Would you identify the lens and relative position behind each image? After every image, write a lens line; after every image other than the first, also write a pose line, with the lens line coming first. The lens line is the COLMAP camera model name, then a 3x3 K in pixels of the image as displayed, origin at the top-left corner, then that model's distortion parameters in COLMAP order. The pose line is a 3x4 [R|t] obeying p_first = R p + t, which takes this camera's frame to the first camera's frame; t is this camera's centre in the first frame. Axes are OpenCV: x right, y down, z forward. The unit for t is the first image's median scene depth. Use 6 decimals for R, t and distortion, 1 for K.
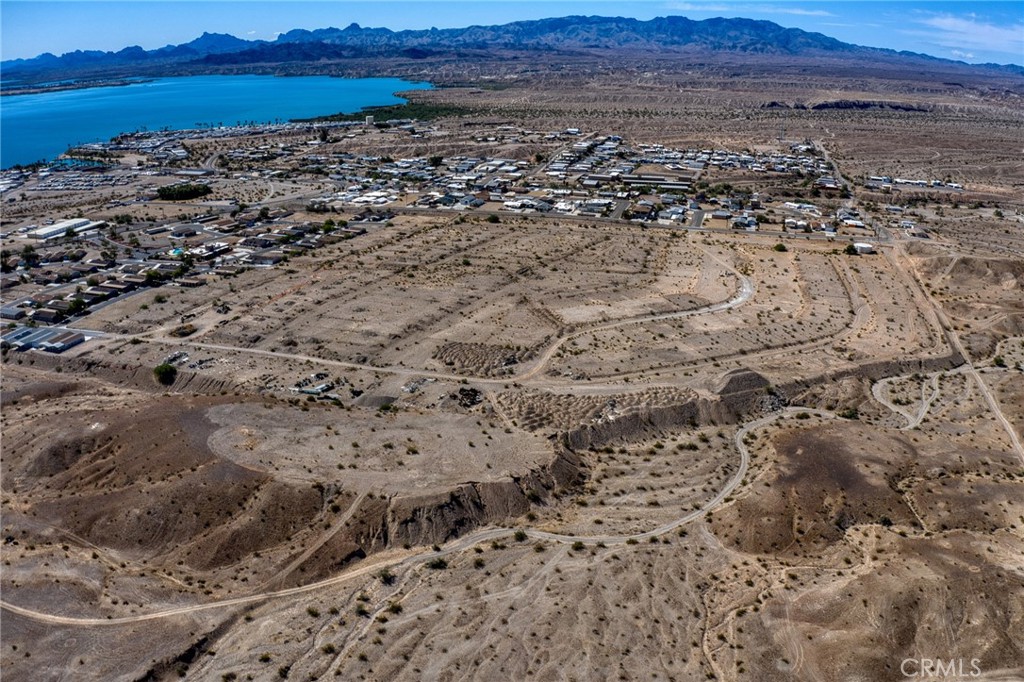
lens RADIAL K [[804.7, 0, 506.6], [0, 804.7, 328.9], [0, 0, 1]] dist [-0.202044, 0.027179]
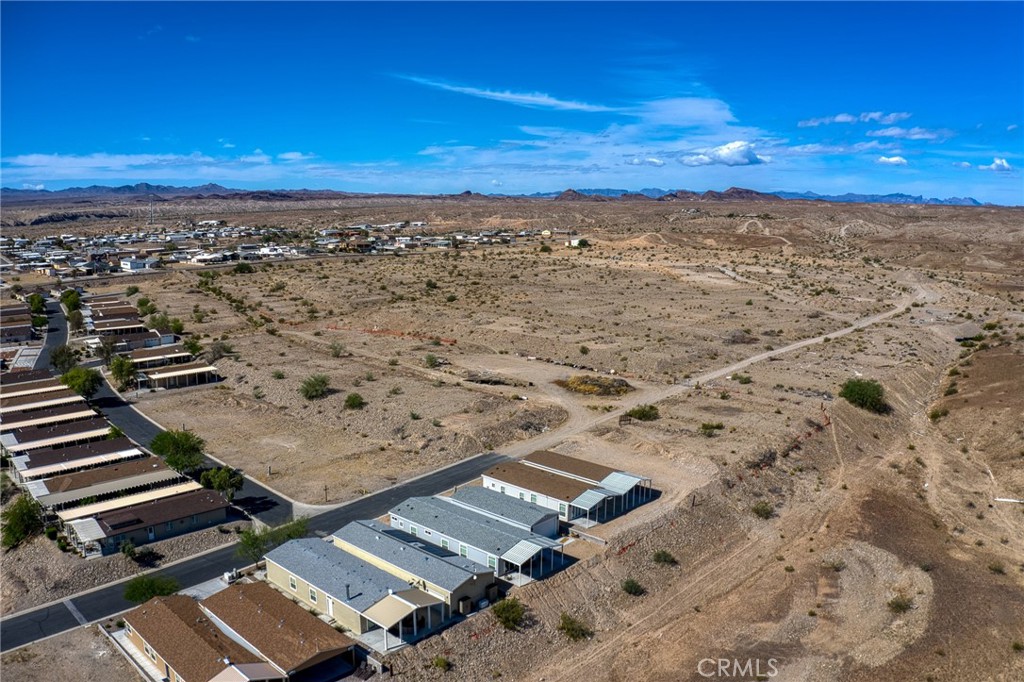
lens RADIAL K [[804.7, 0, 508.6], [0, 804.7, 323.1], [0, 0, 1]] dist [-0.202044, 0.027179]
pose [[0.448847, -0.146186, 0.881570, -0.131798], [0.301847, 0.953346, 0.004404, -0.007517], [-0.841085, 0.264122, 0.472033, 0.132227]]
